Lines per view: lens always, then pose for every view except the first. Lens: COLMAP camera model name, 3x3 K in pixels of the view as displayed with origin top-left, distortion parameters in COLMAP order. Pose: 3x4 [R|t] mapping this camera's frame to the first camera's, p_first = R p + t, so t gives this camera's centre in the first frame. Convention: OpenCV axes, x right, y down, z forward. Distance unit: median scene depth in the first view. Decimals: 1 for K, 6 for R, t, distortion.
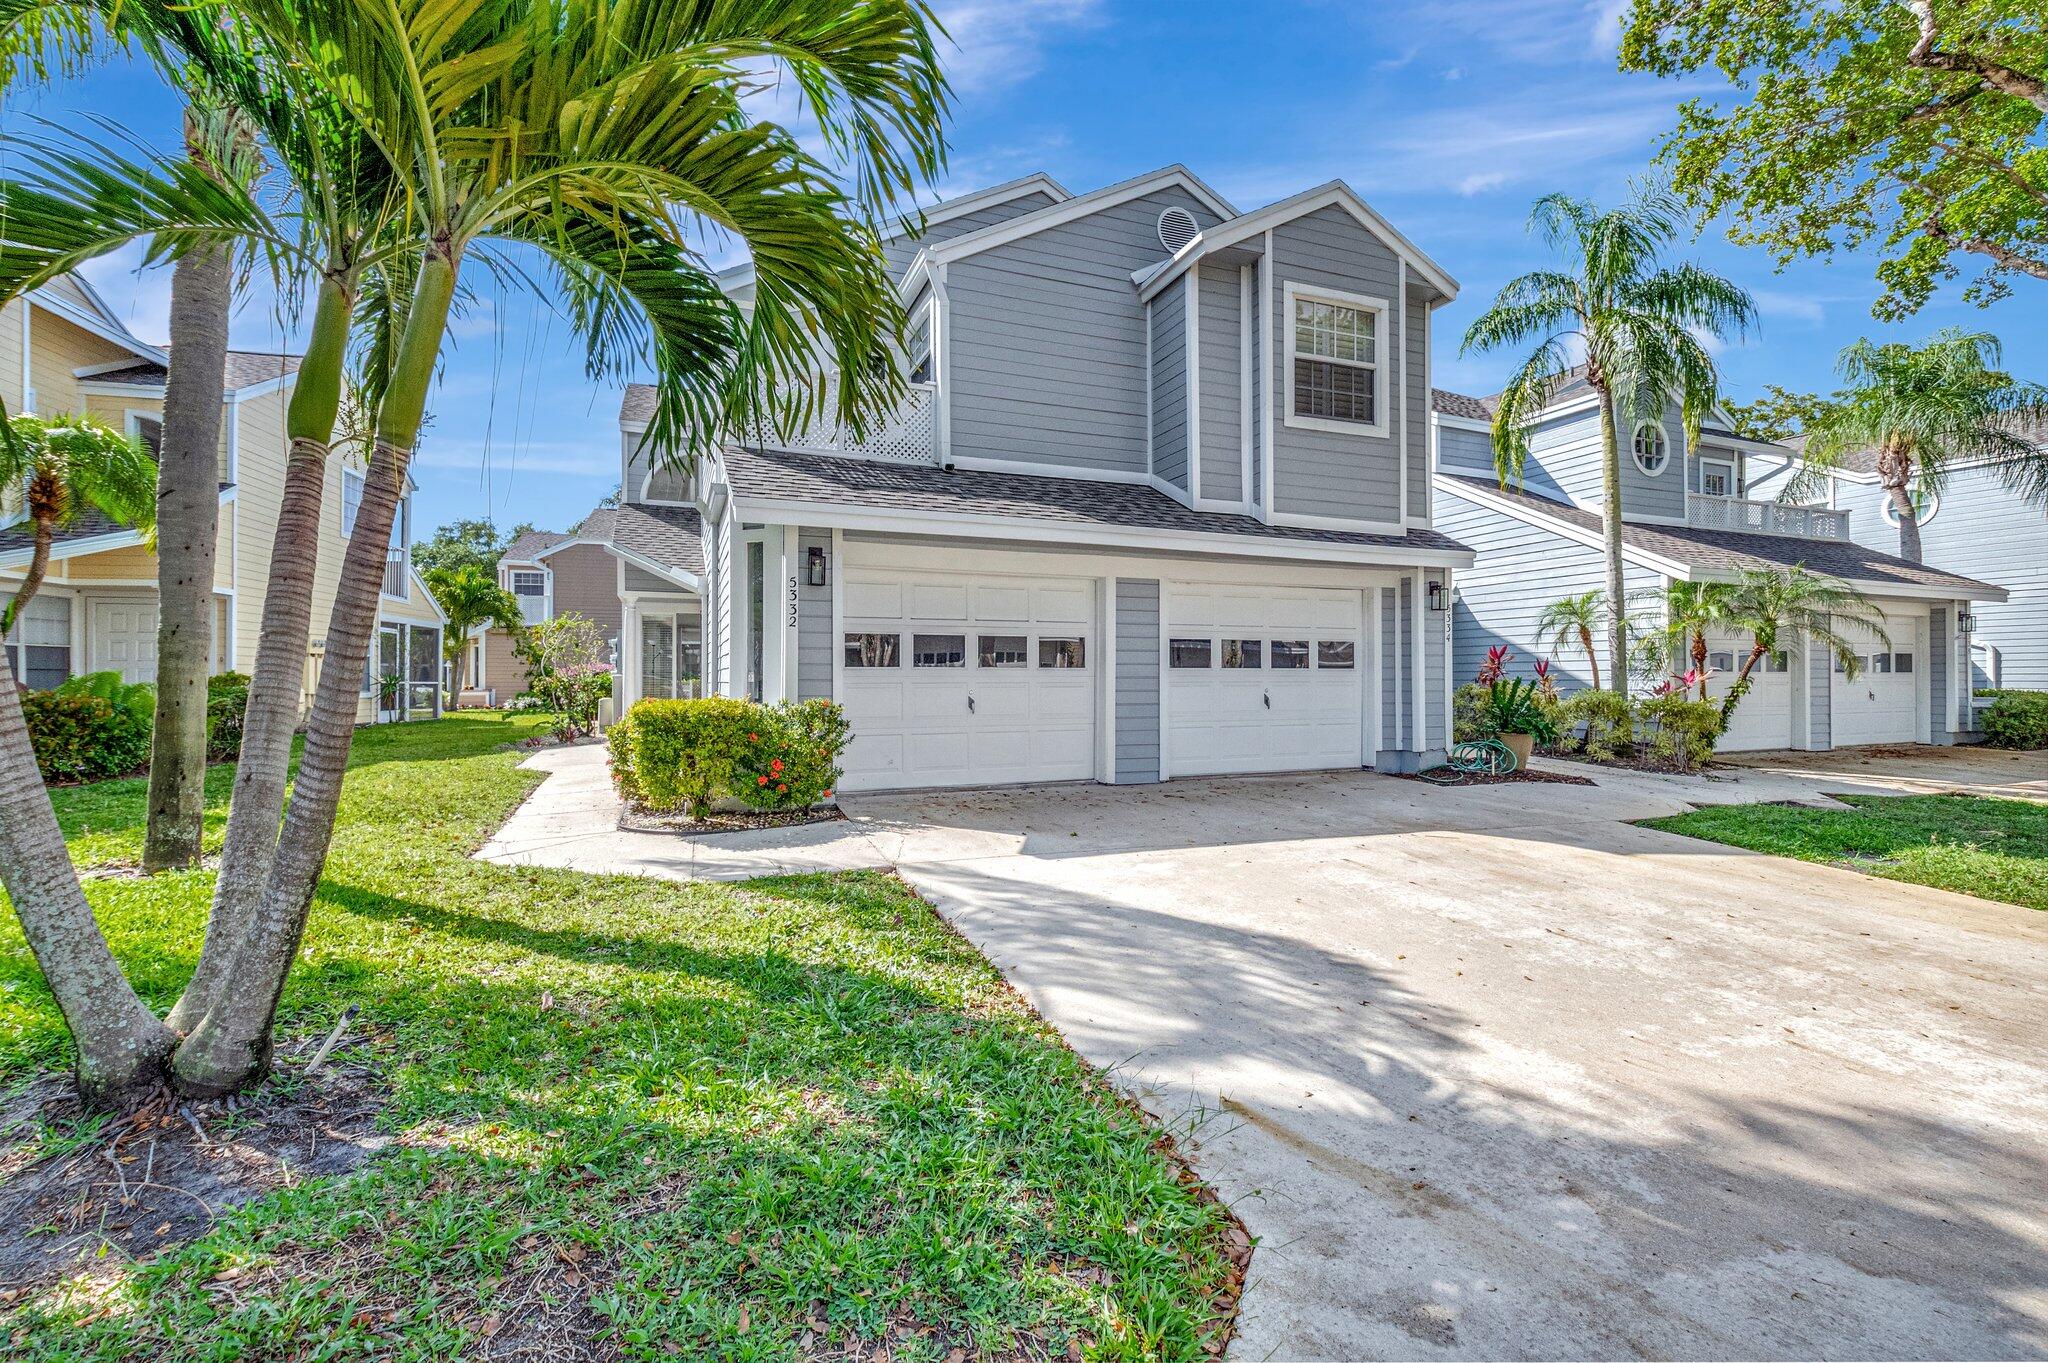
lens RADIAL K [[909.1, 0, 1021.7], [0, 909.1, 674.6], [0, 0, 1]] dist [0.002005, -0.003774]
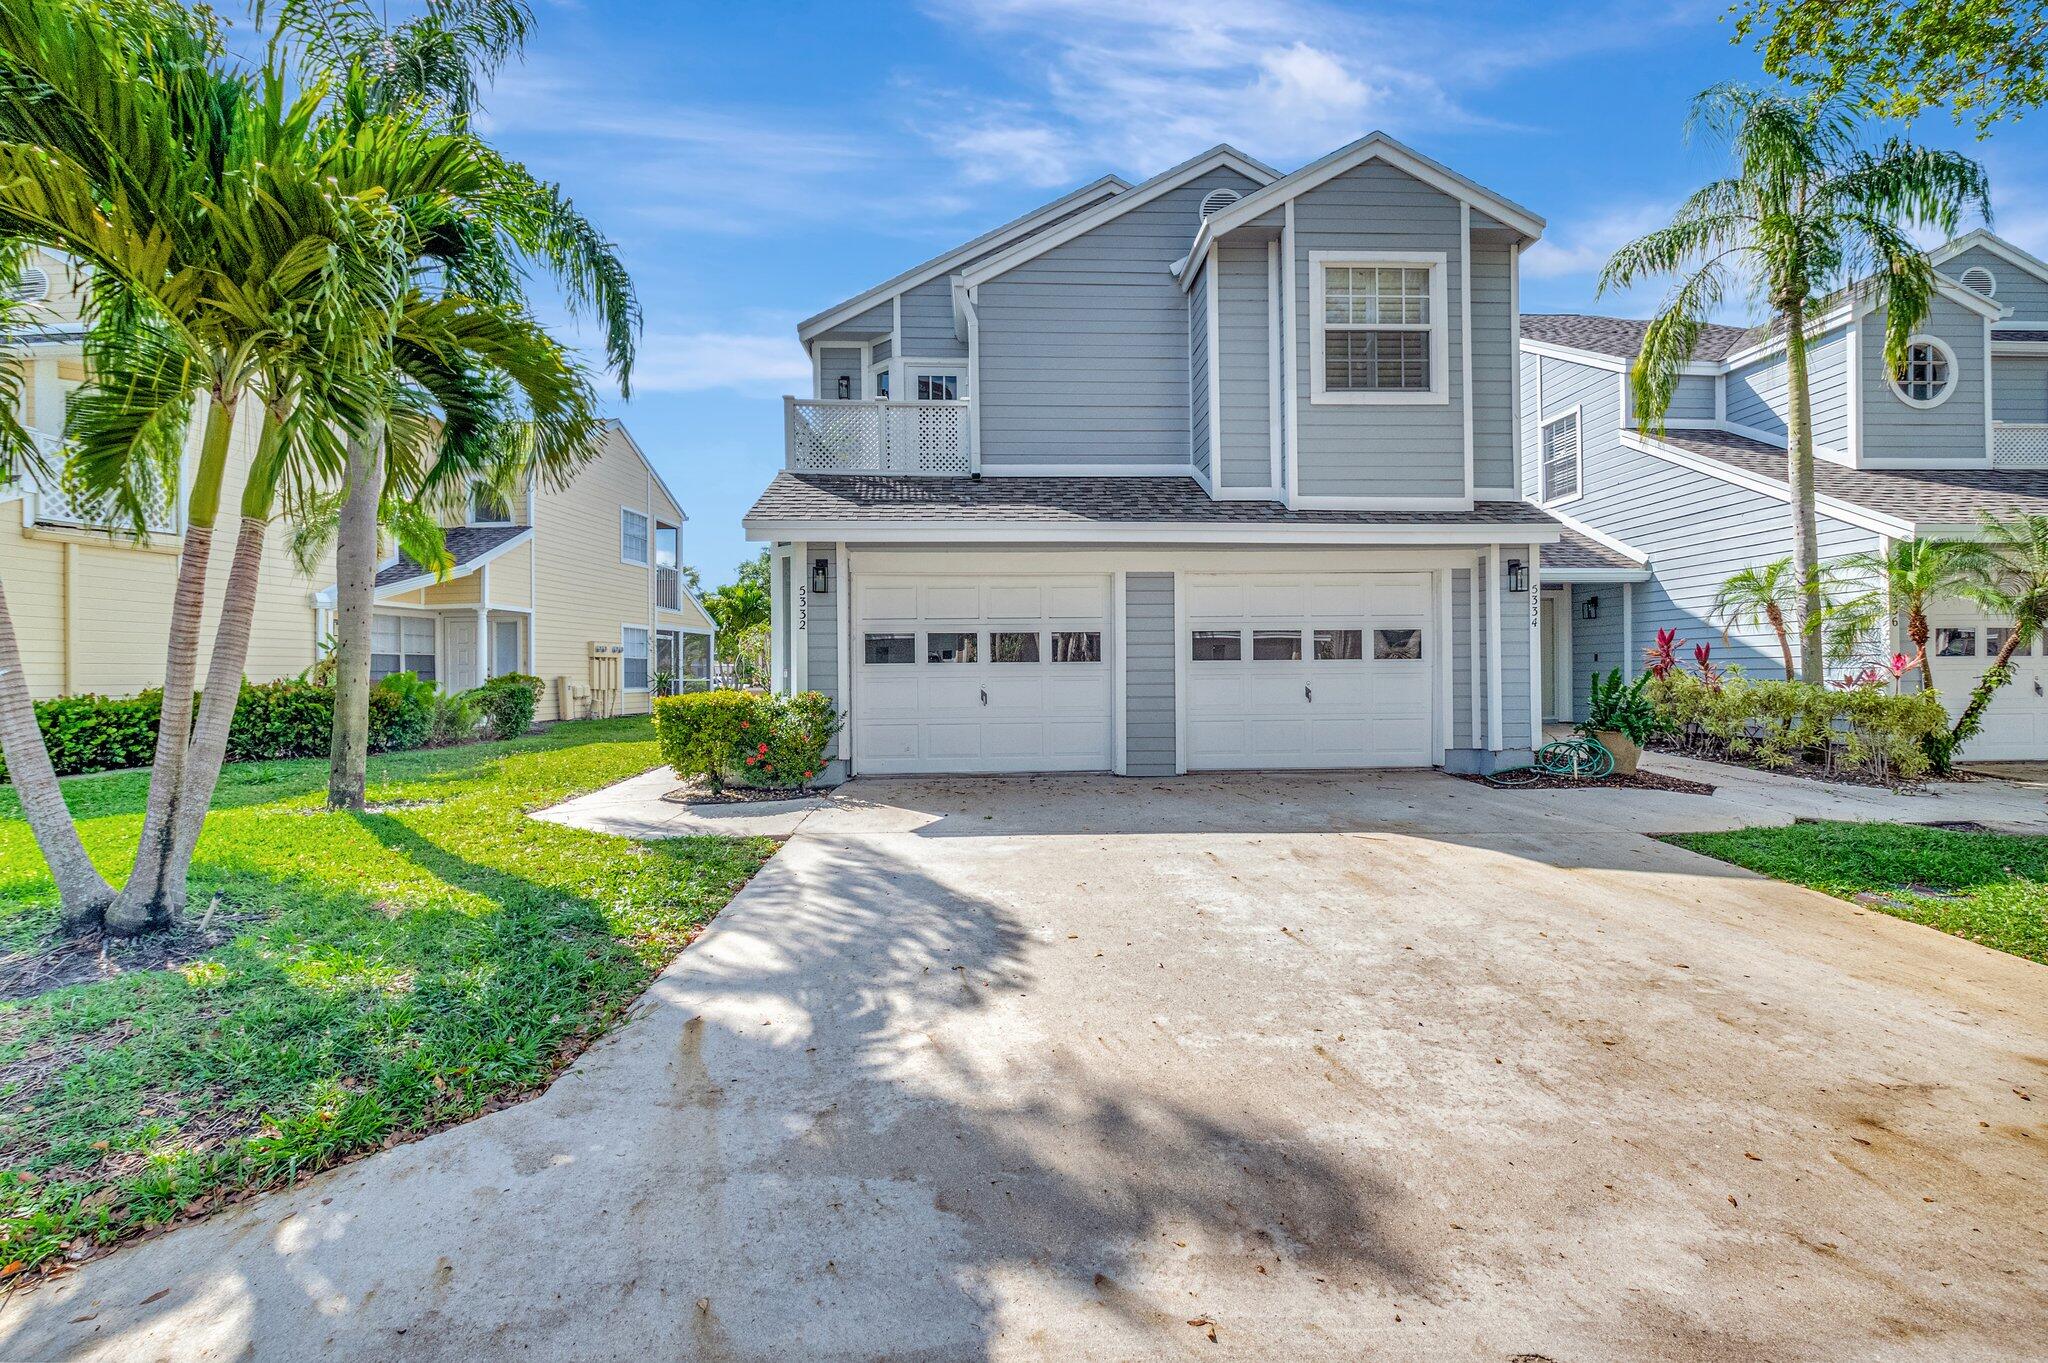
lens RADIAL K [[909.1, 0, 1021.6], [0, 909.1, 681.0], [0, 0, 1]] dist [0.002005, -0.003774]
pose [[0.945395, -0.005306, -0.325885, 0.307073], [0.009271, 0.999901, 0.010615, 0.002571], [0.325796, -0.013057, 0.945350, -0.000139]]
